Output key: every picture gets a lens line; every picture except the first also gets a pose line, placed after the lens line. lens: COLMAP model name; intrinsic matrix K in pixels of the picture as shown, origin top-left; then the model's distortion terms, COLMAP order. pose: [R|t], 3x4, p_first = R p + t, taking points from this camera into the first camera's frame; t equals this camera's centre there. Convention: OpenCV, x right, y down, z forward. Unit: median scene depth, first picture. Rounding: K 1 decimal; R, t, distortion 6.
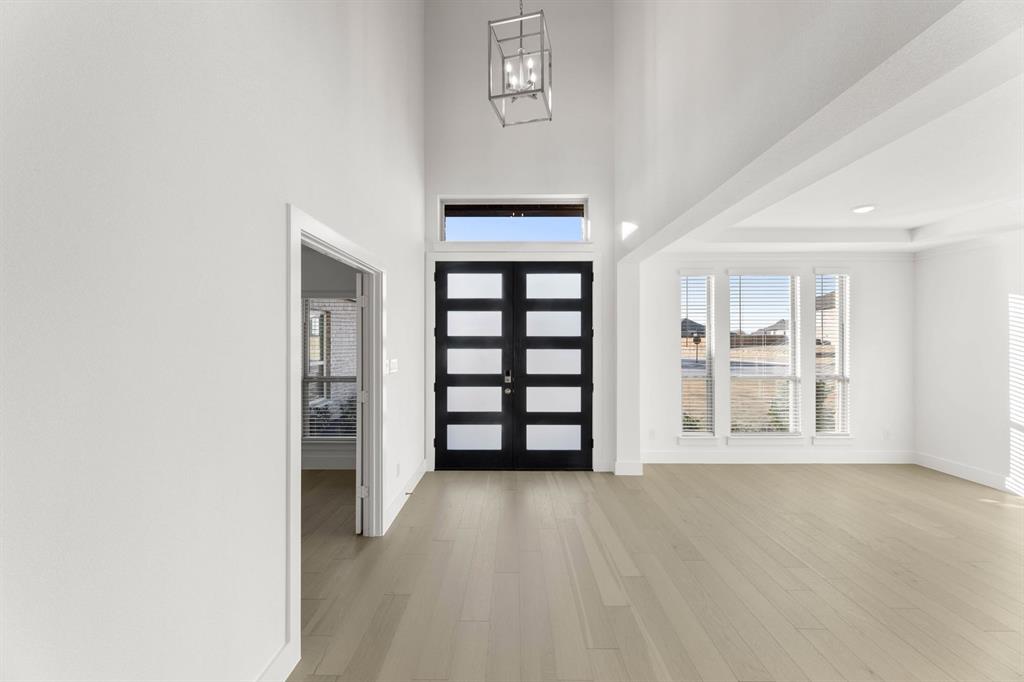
lens RADIAL K [[437.5, 0, 505.4], [0, 437.5, 338.5], [0, 0, 1]] dist [0.001683, -0.000143]
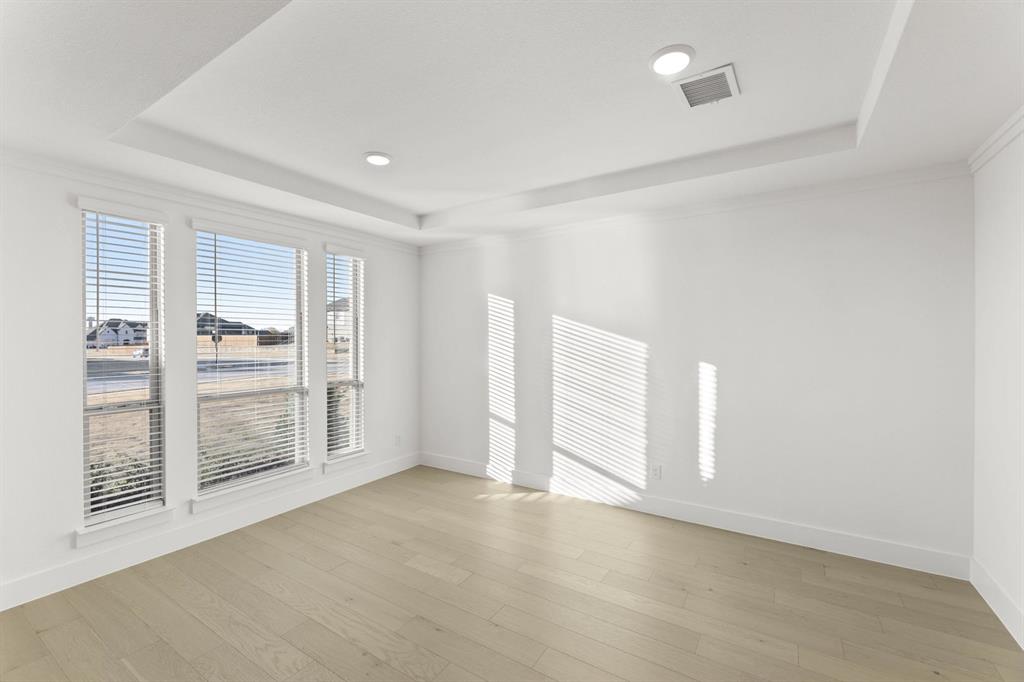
lens RADIAL K [[414.8, 0, 521.1], [0, 414.8, 335.8], [0, 0, 1]] dist [0.000358, 0.000485]
pose [[0.512518, -0.000510, 0.858677, 0.254275], [0.001557, 0.999999, -0.000336, 0.001916], [-0.858675, 0.001509, 0.512518, 0.328632]]
